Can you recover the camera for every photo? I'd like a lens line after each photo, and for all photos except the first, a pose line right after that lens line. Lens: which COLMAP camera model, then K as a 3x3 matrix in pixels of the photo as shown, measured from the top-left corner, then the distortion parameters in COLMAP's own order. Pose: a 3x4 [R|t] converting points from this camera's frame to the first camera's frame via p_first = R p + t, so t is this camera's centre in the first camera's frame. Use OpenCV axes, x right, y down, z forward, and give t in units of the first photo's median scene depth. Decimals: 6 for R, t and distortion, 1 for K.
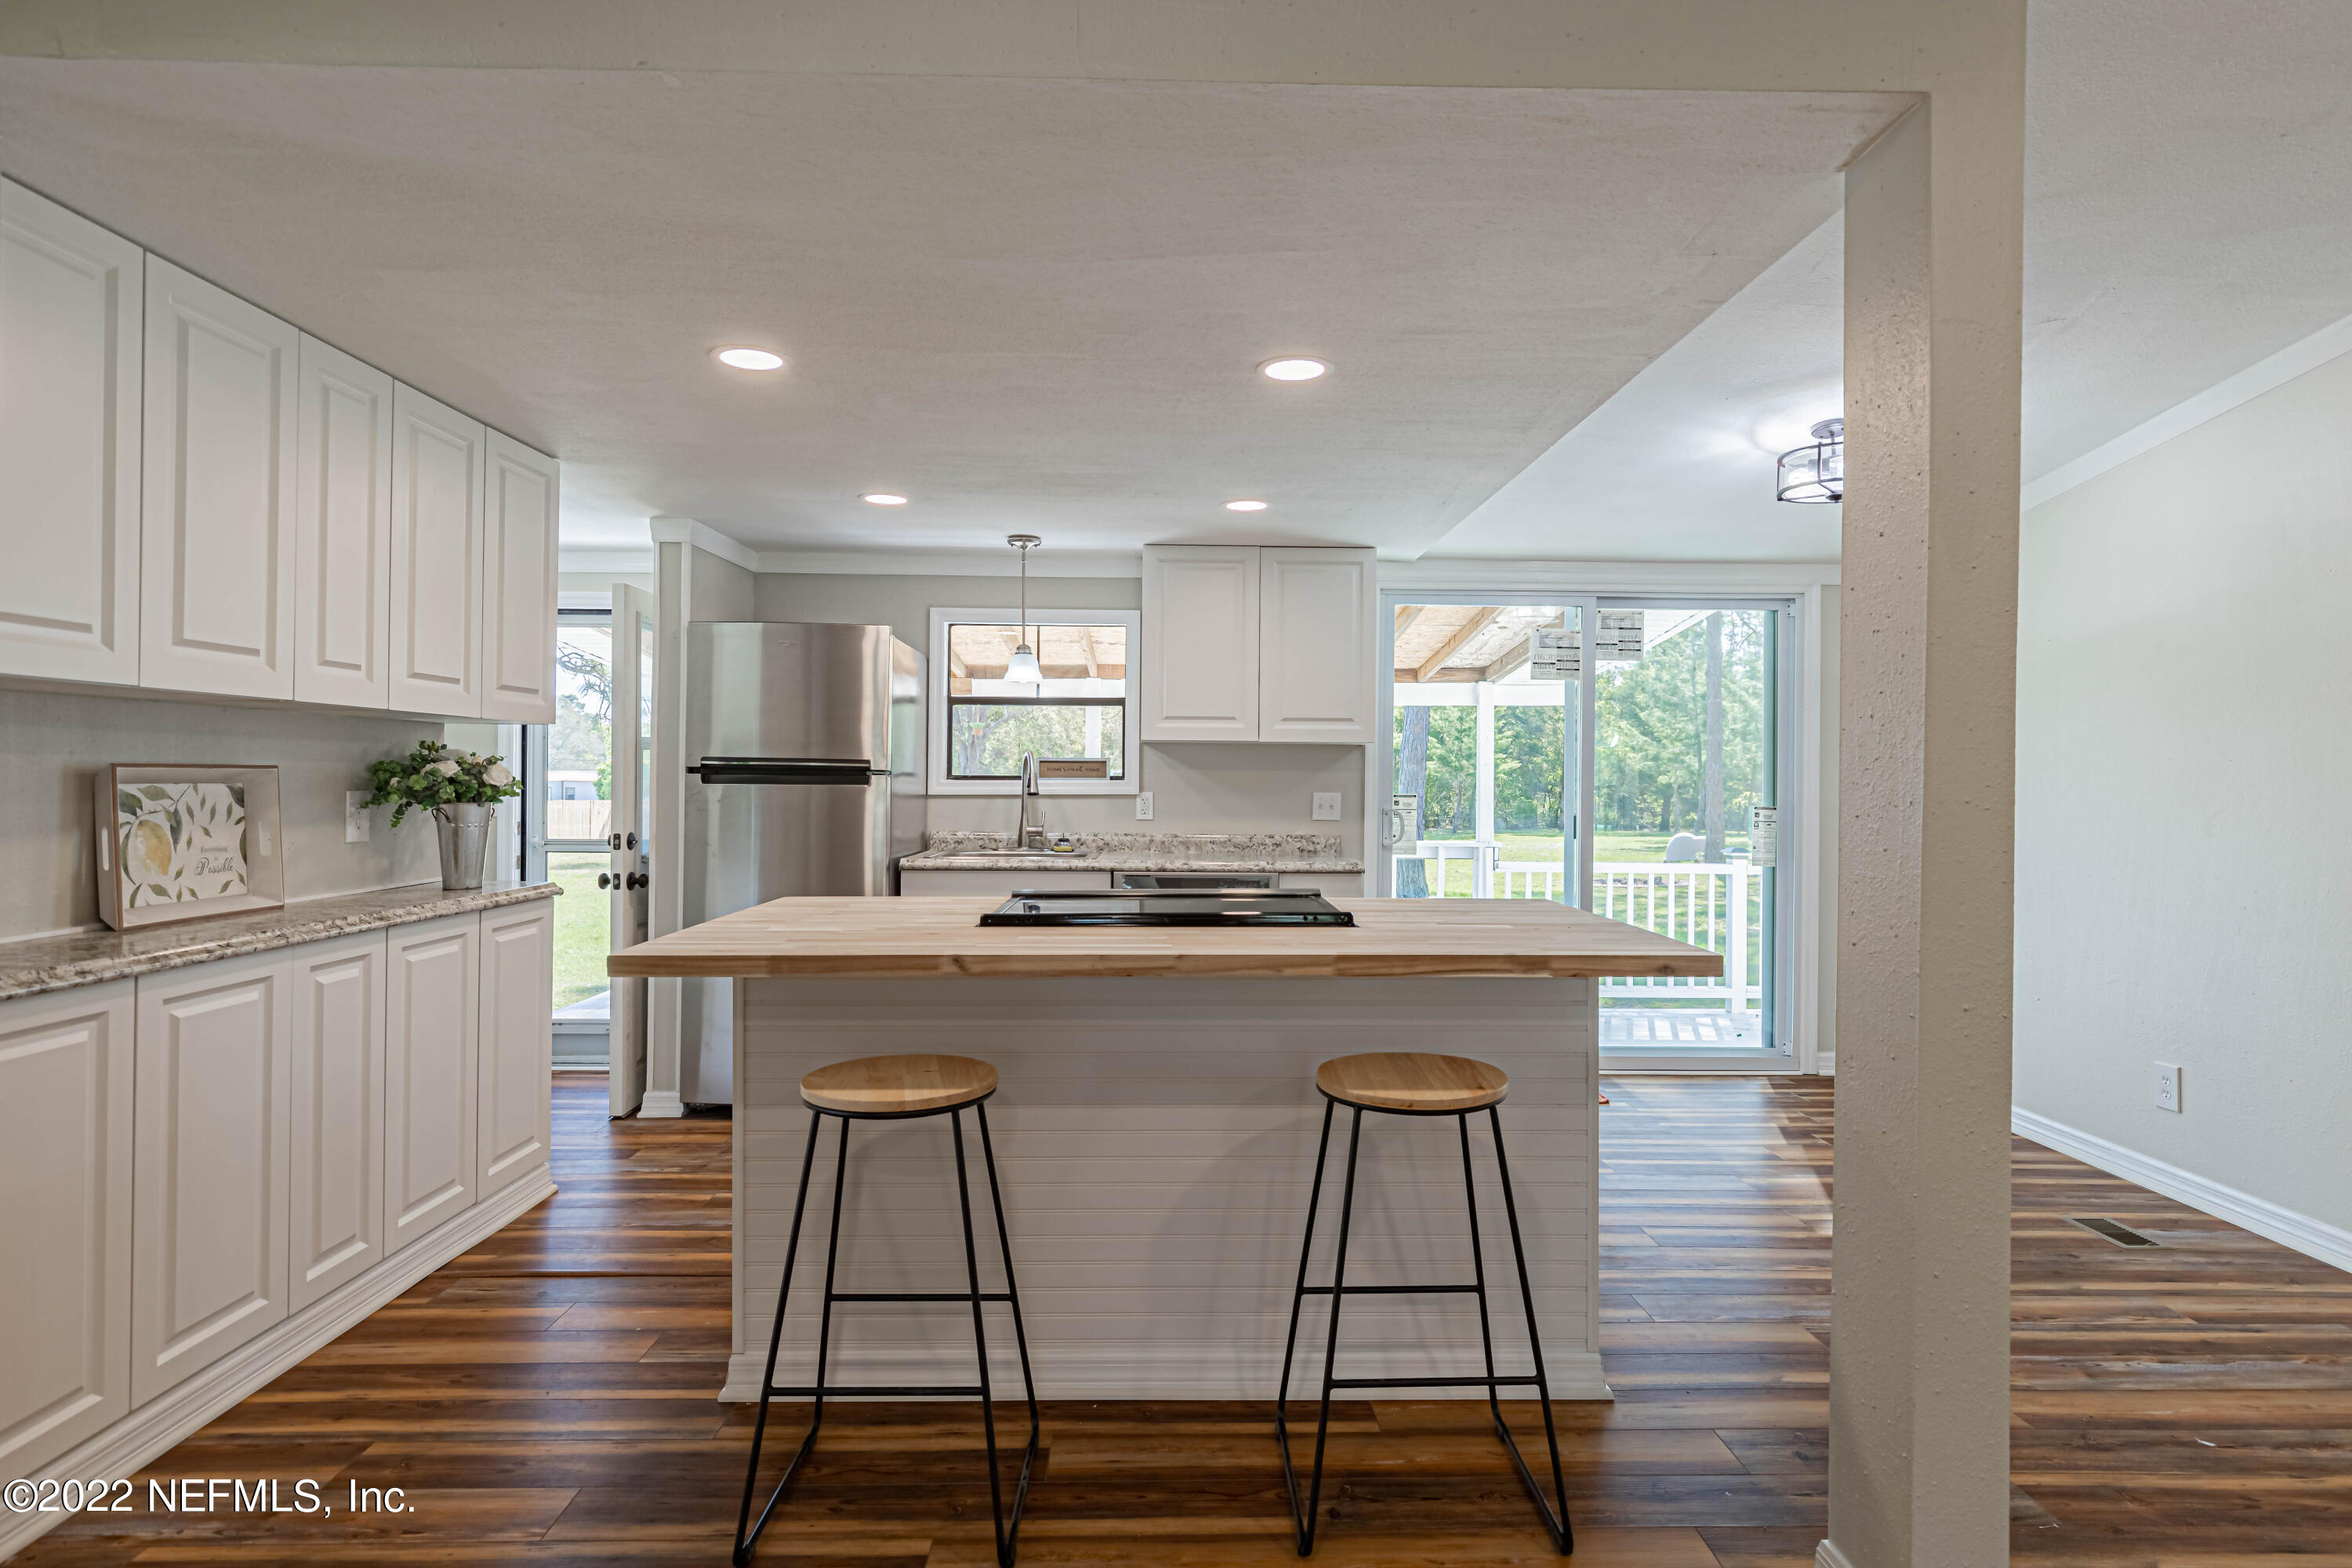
lens RADIAL K [[1253.9, 0, 1186.7], [0, 1253.9, 771.2], [0, 0, 1]] dist [0.001163, -0.001232]
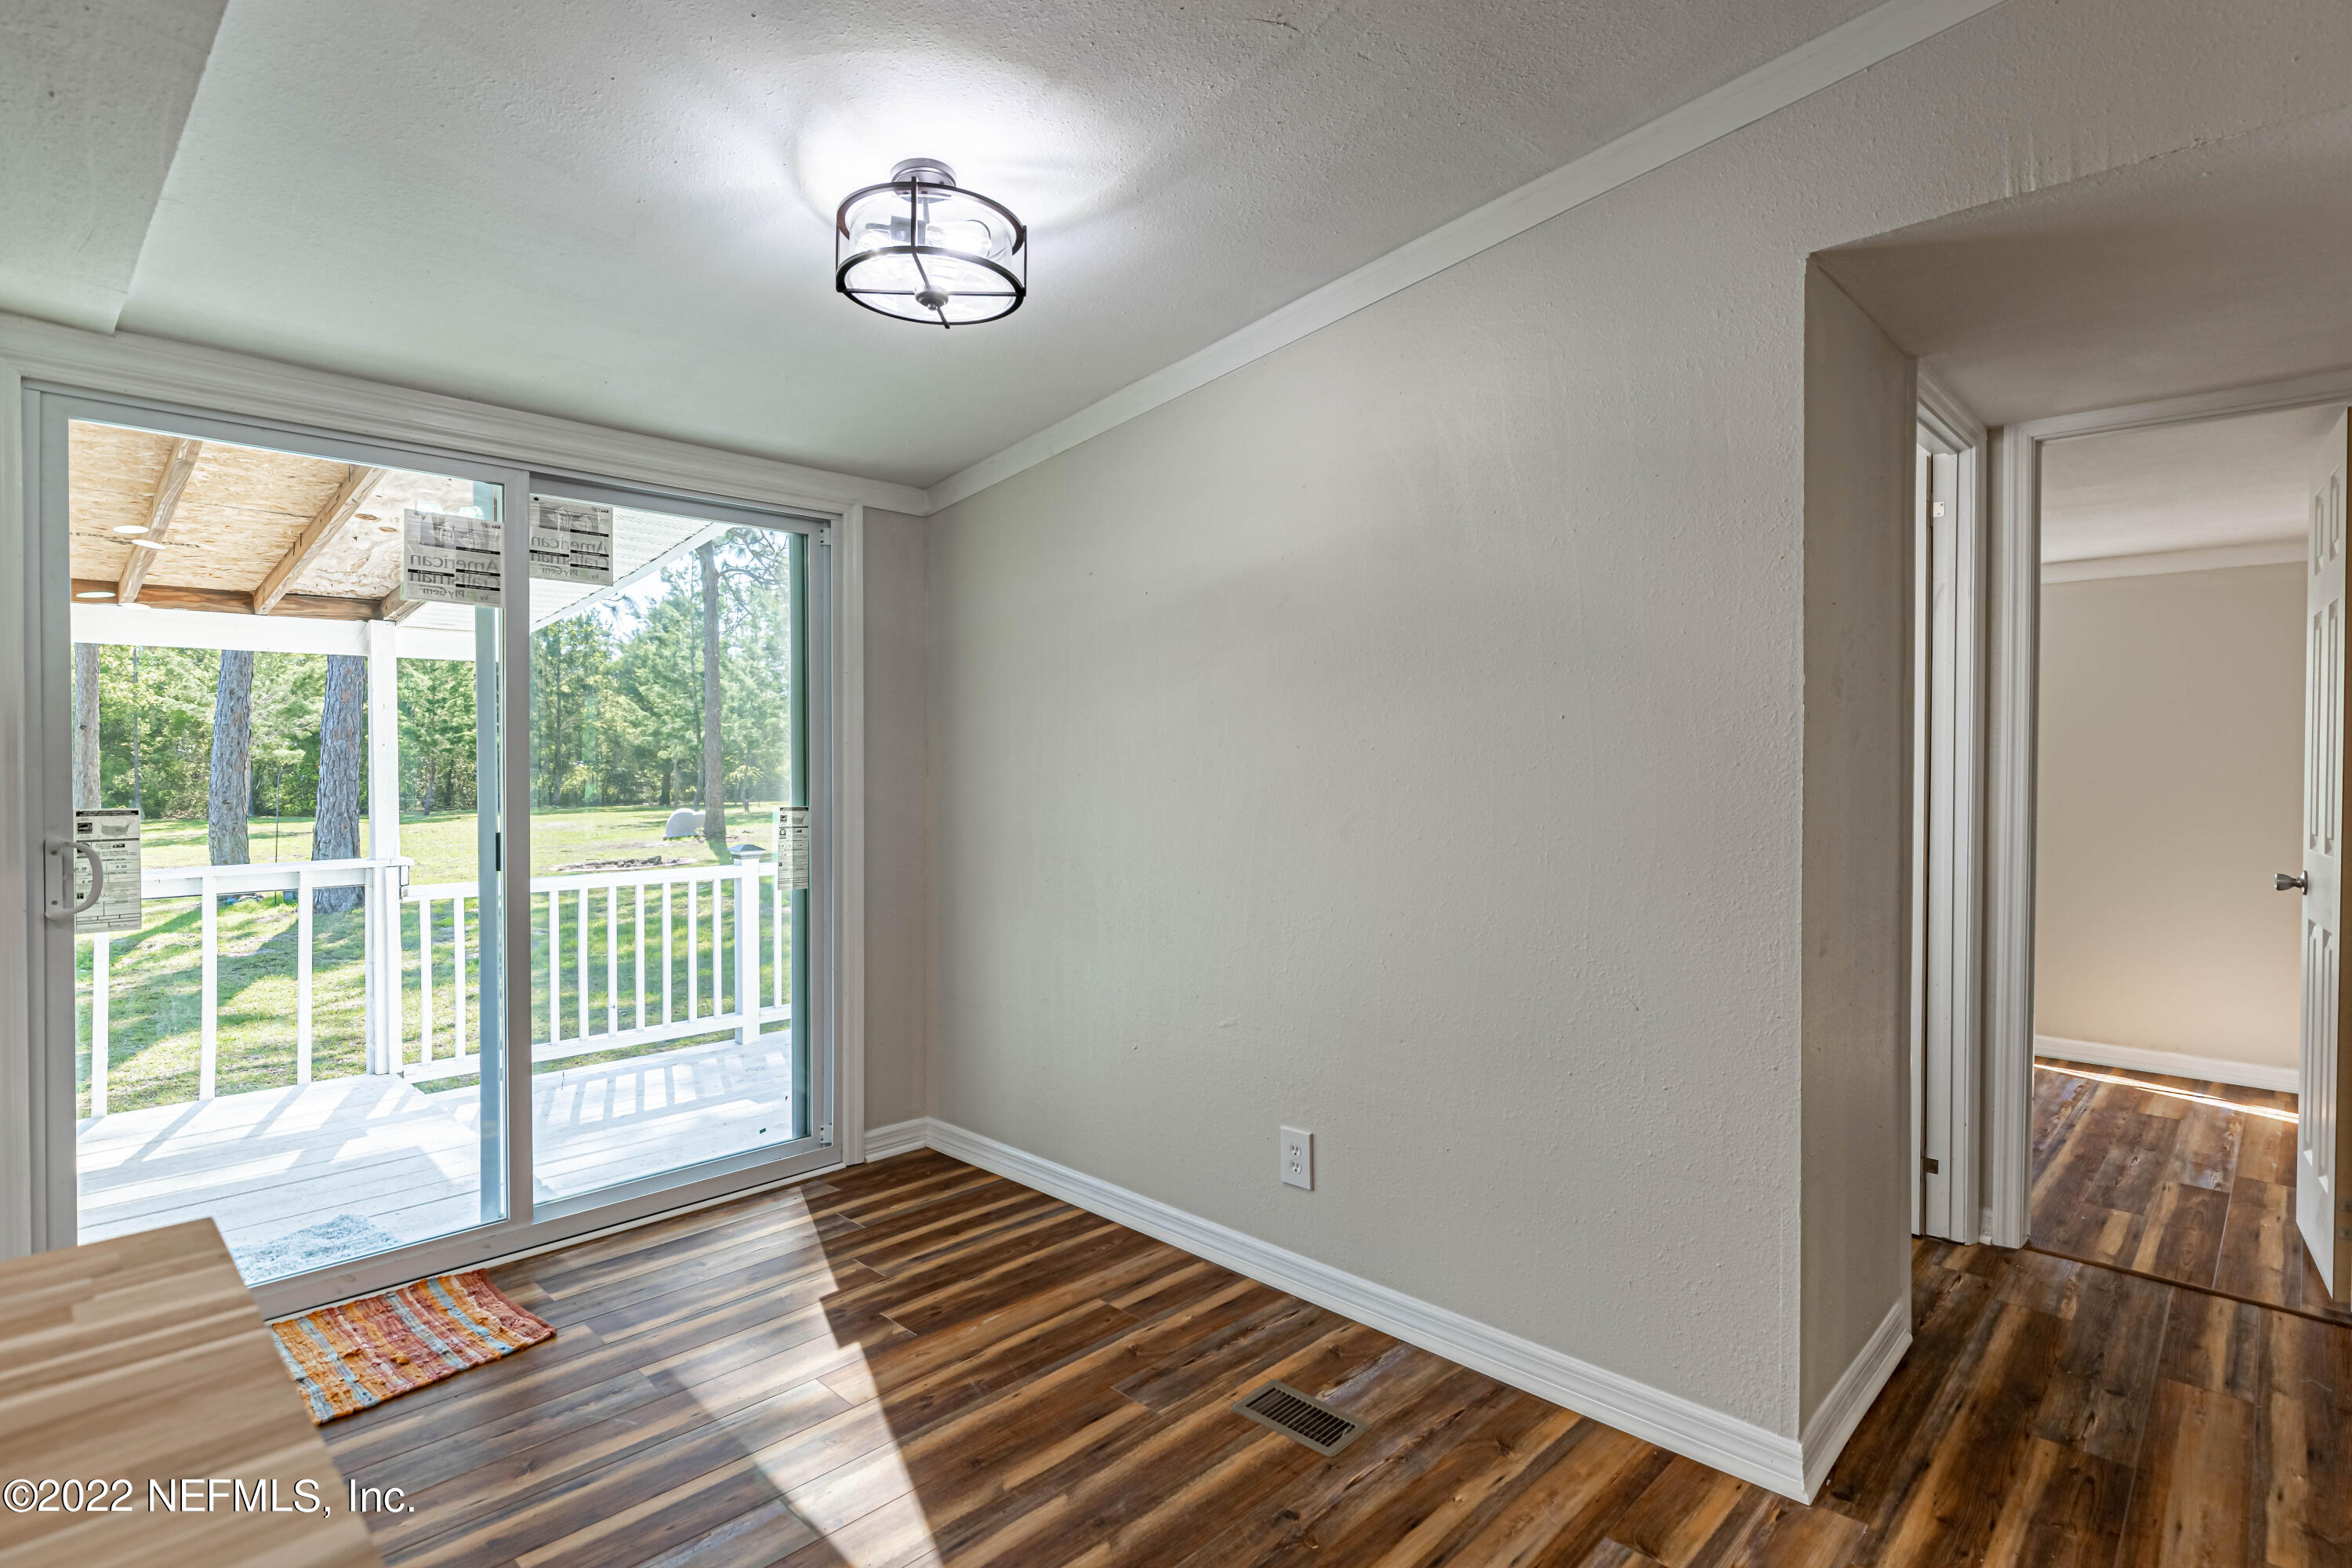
lens RADIAL K [[1158.4, 0, 1179.0], [0, 1158.4, 776.9], [0, 0, 1]] dist [0.001007, 0.000141]
pose [[0.710247, -0.019261, 0.703689, 0.163174], [0.000044, 0.999627, 0.027316, -0.007313], [-0.703952, -0.019370, 0.709983, 0.403767]]
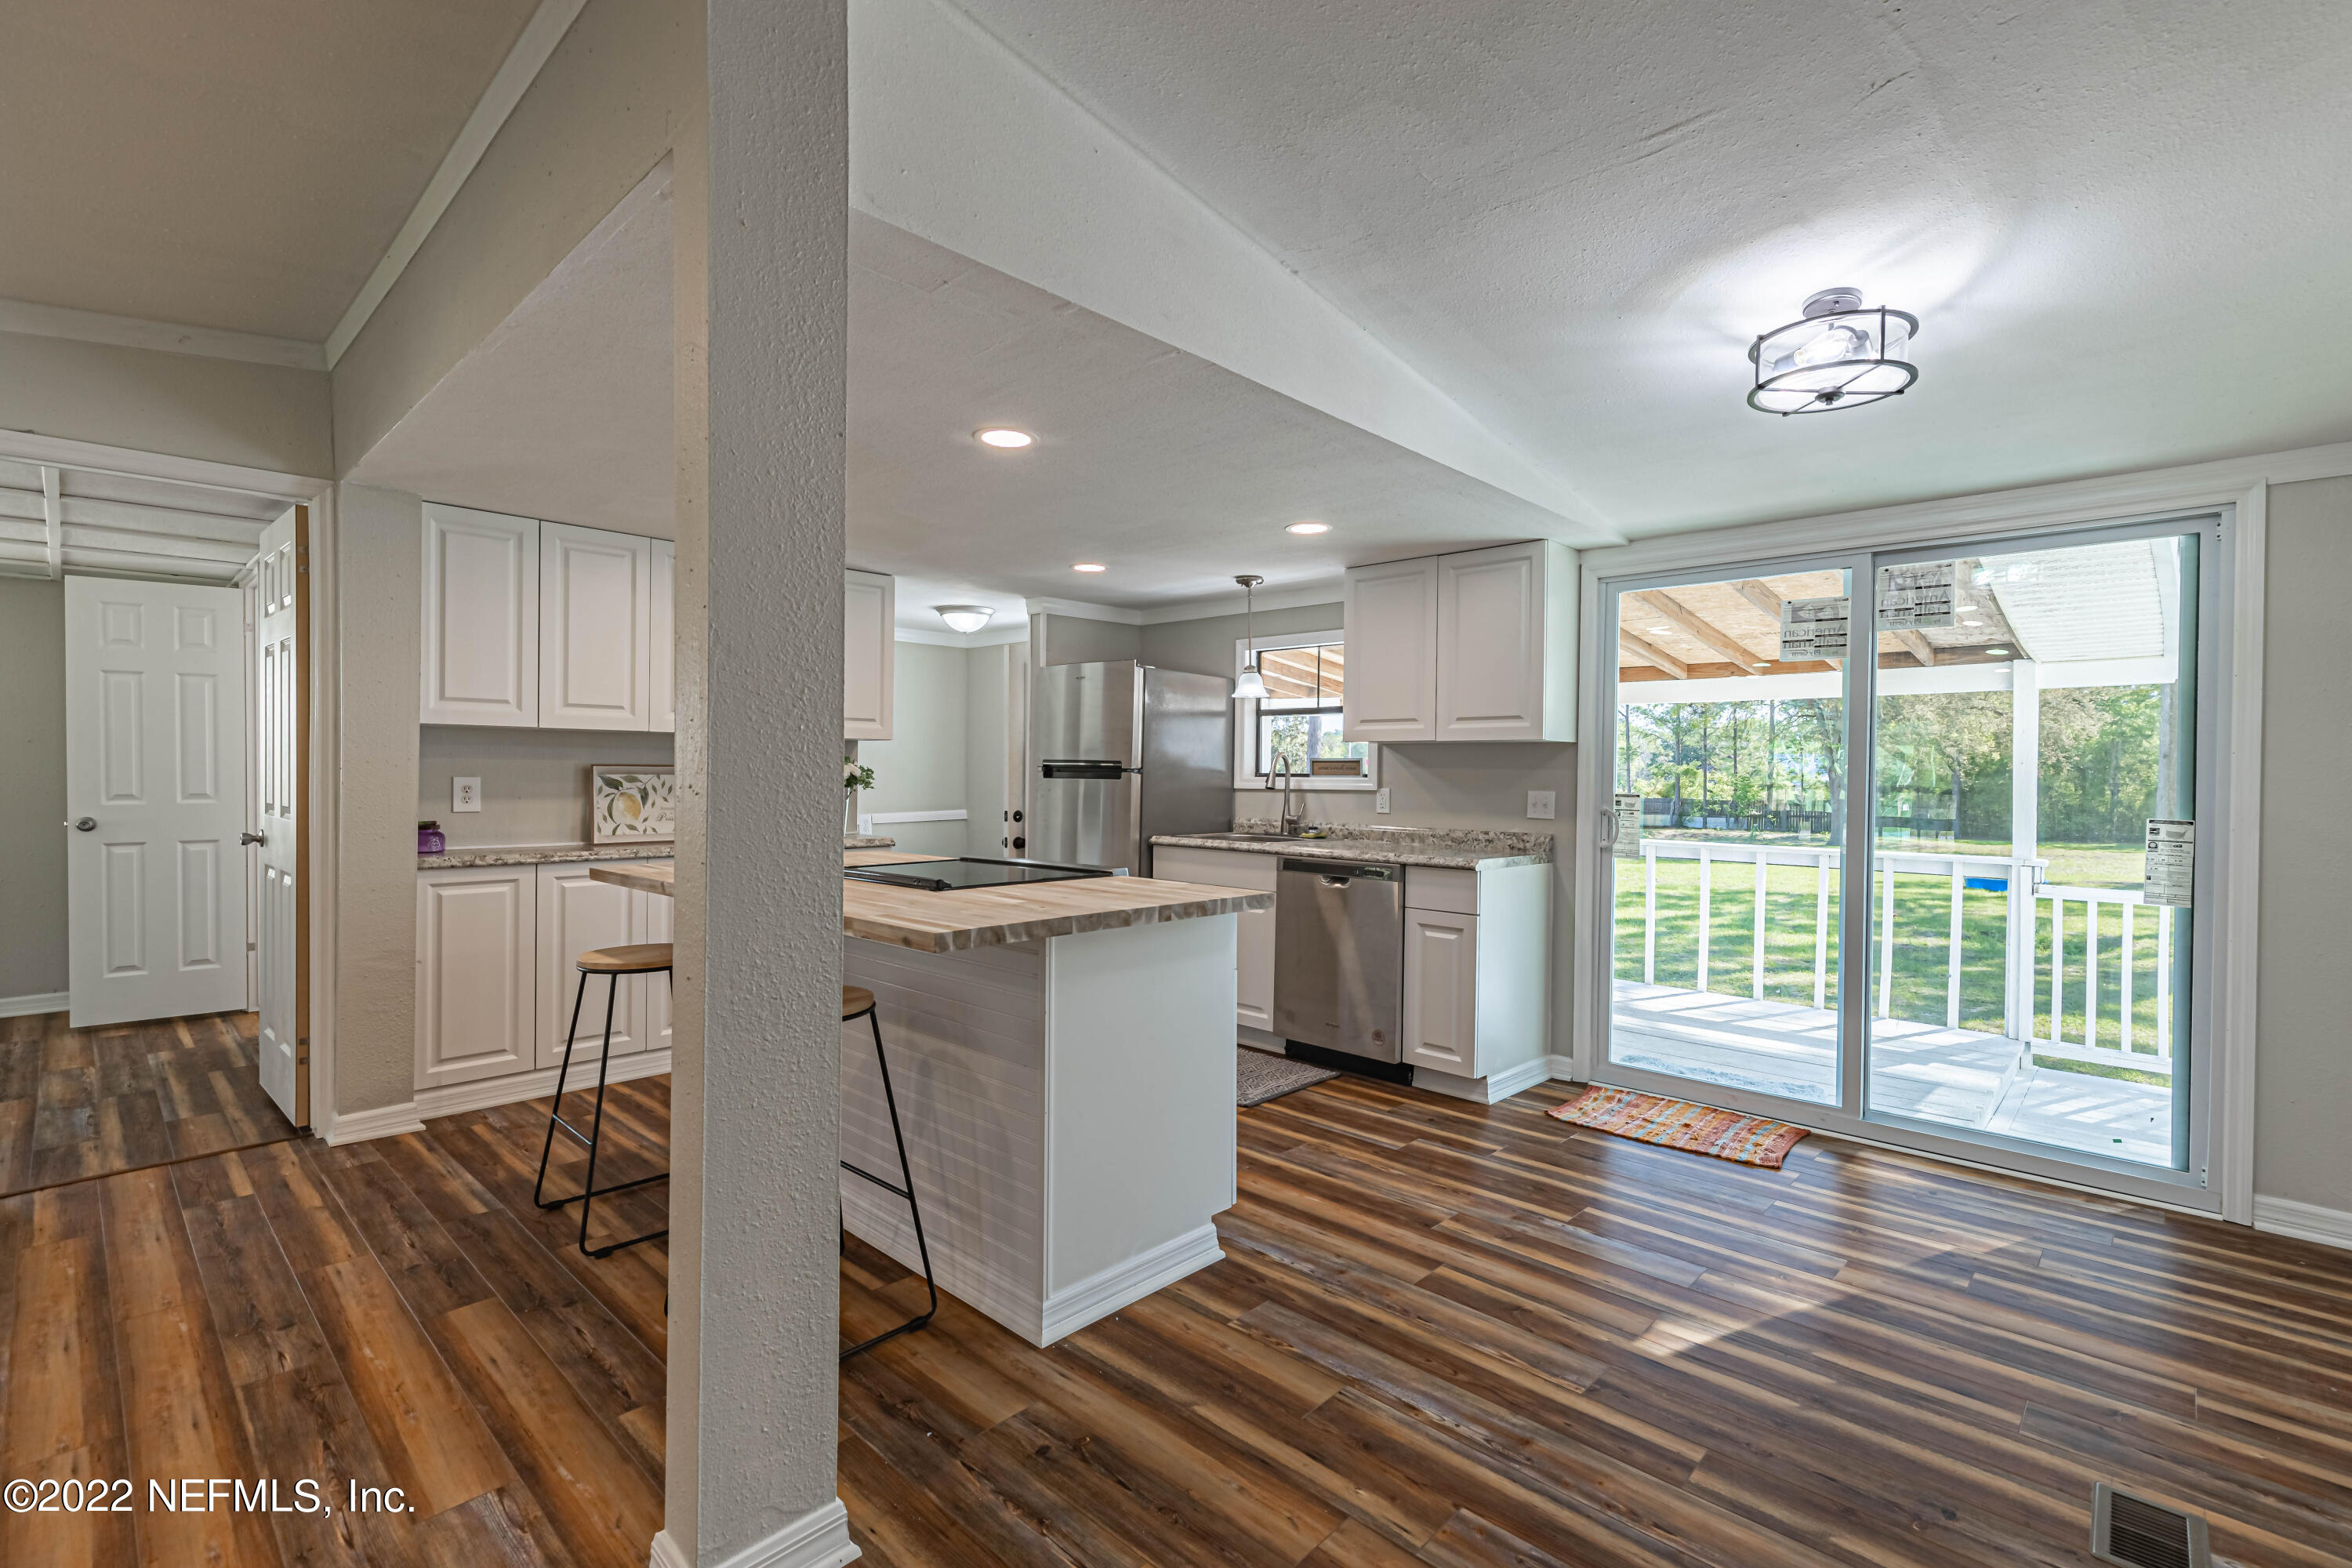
lens RADIAL K [[1054.1, 0, 1179.1], [0, 1054.1, 777.6], [0, 0, 1]] dist [0.006209, -0.000719]
pose [[0.709771, 0.003348, -0.704424, 0.523858], [-0.001438, 0.999994, 0.003304, 0.004306], [0.704431, -0.001332, 0.709772, 0.217162]]
